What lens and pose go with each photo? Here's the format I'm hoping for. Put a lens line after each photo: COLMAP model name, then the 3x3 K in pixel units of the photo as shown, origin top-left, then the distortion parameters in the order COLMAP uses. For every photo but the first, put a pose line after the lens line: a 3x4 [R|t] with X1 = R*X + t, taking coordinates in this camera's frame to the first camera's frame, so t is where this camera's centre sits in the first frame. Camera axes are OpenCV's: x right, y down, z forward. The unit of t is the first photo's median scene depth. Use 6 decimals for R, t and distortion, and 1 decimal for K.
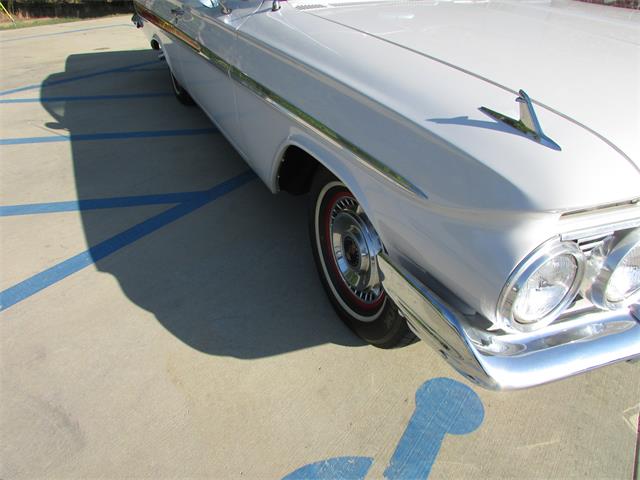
lens RADIAL K [[454.7, 0, 314.8], [0, 454.7, 238.4], [0, 0, 1]] dist [-0.024351, 0.007554]
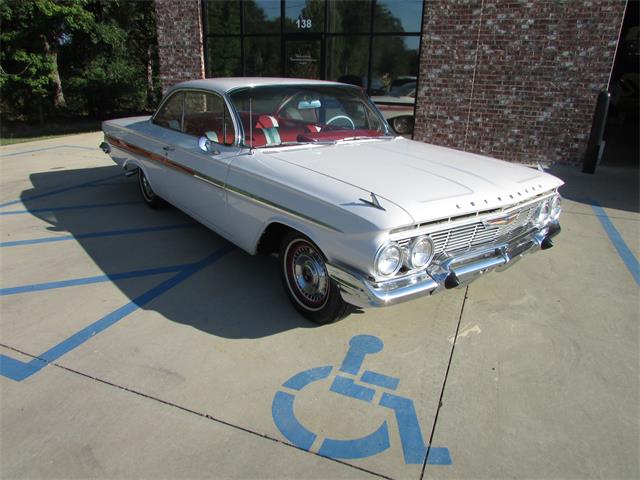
lens RADIAL K [[505.6, 0, 321.1], [0, 505.6, 240.3], [0, 0, 1]] dist [-0.000734, 0.000777]
pose [[0.973124, -0.067687, 0.220110, -0.294354], [0.113273, 0.972895, -0.201607, 0.296118], [-0.200497, 0.221121, 0.954414, -0.983153]]
